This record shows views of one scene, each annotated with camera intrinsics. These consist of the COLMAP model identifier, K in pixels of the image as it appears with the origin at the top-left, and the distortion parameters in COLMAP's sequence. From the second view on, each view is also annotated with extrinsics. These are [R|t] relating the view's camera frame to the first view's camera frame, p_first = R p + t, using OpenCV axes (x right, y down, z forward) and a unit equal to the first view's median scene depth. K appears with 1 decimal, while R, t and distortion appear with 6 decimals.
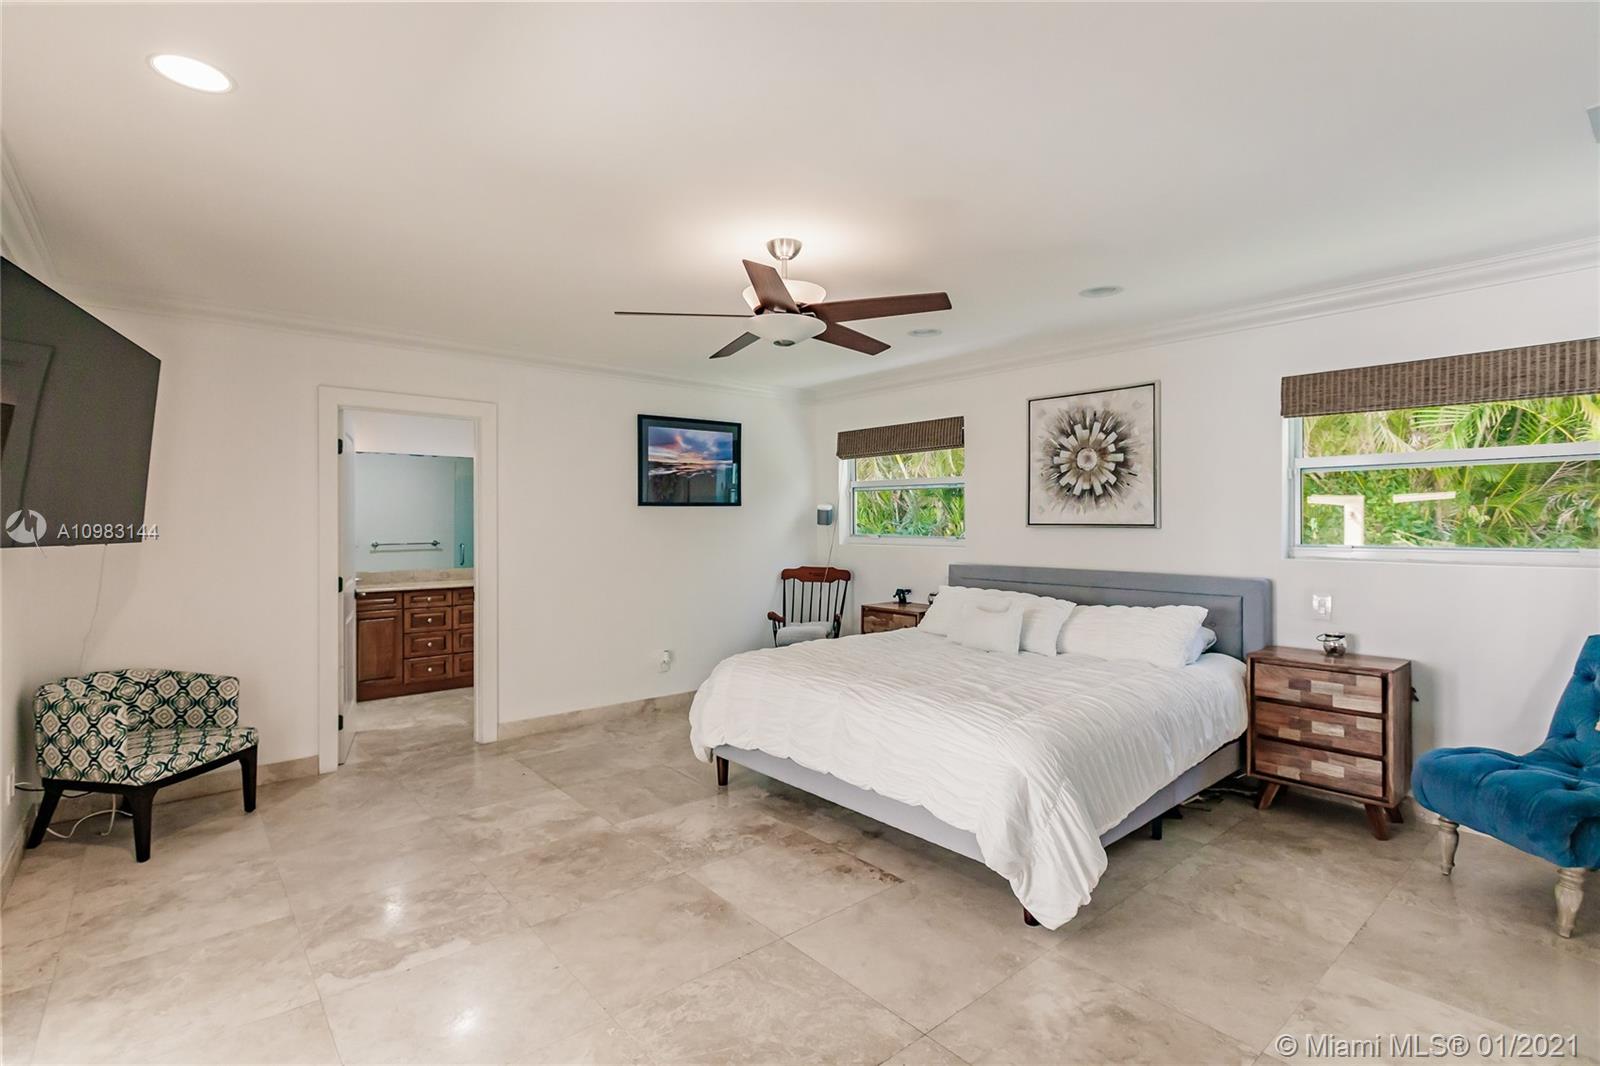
lens RADIAL K [[766.7, 0, 788.8], [0, 766.7, 523.8], [0, 0, 1]] dist [-0.023207, -0.000171]
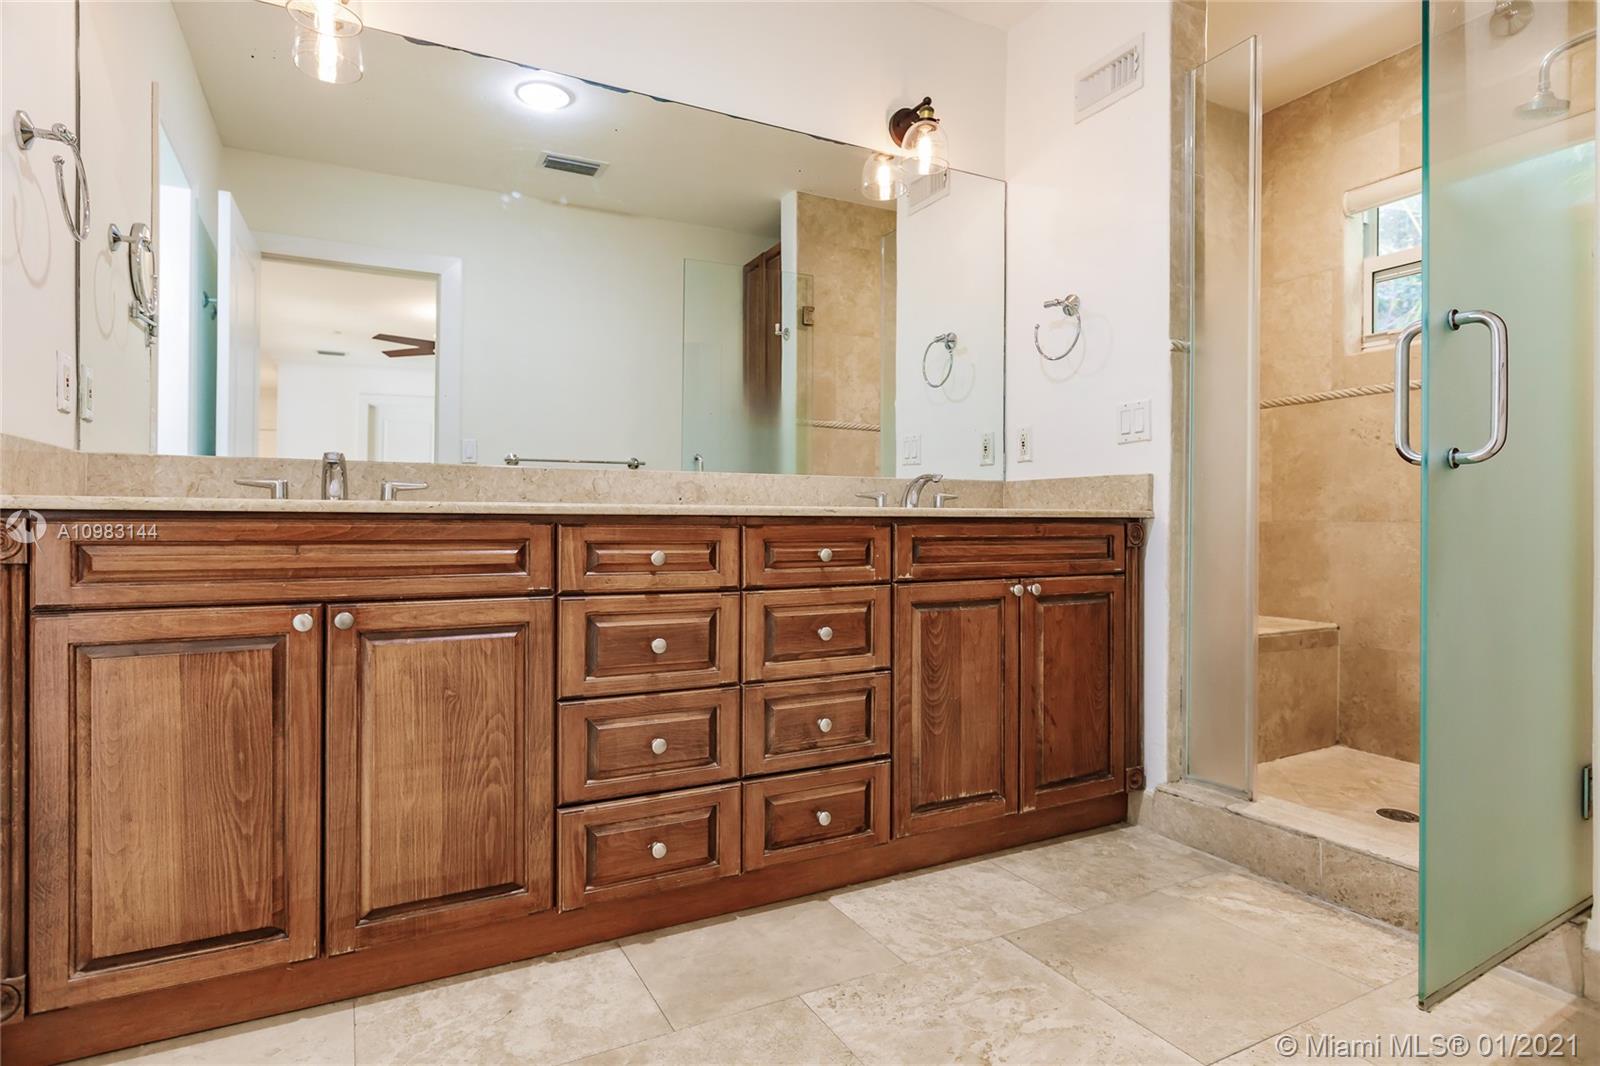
lens RADIAL K [[811.5, 0, 790.1], [0, 811.5, 529.3], [0, 0, 1]] dist [0.006410, -0.000439]
pose [[0.977361, 0.007291, -0.211454, -0.374278], [-0.006309, 0.999966, 0.005314, 0.088028], [0.211486, -0.003860, 0.977373, 0.753727]]
